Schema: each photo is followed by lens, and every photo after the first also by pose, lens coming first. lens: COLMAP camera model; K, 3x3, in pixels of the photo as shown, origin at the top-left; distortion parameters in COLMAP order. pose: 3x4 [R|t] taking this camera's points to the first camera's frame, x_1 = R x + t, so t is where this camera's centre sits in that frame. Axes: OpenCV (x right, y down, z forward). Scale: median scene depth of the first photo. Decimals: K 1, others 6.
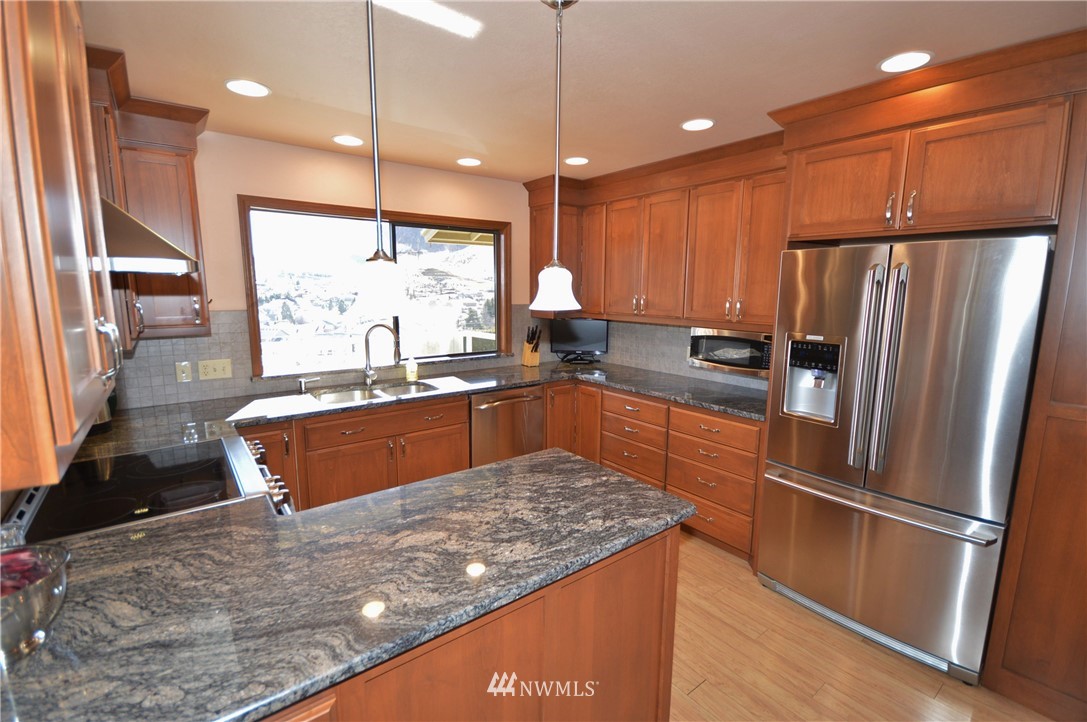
lens RADIAL K [[487.4, 0, 541.3], [0, 487.4, 359.6], [0, 0, 1]] dist [-0.000845, -0.000839]
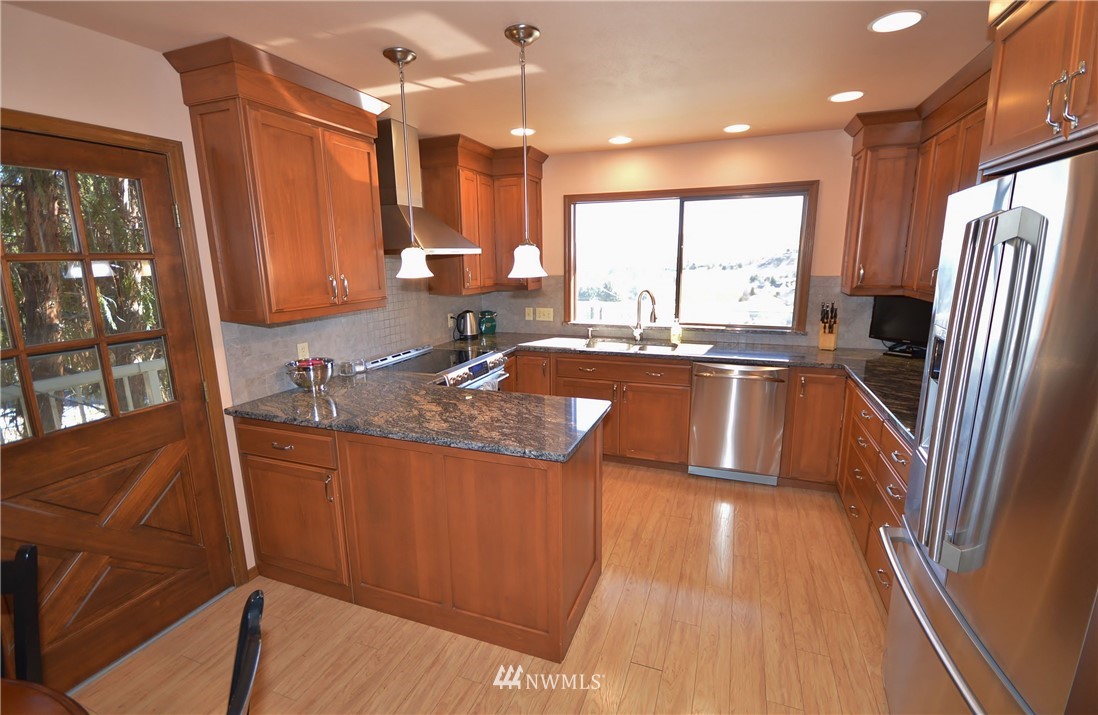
lens RADIAL K [[506.8, 0, 553.3], [0, 506.8, 361.1], [0, 0, 1]] dist [-0.001676, 0.000025]
pose [[0.512238, 0.158903, -0.844015, 1.292377], [-0.111090, 0.986738, 0.118352, -0.048976], [0.851628, 0.033138, 0.523097, 0.373972]]
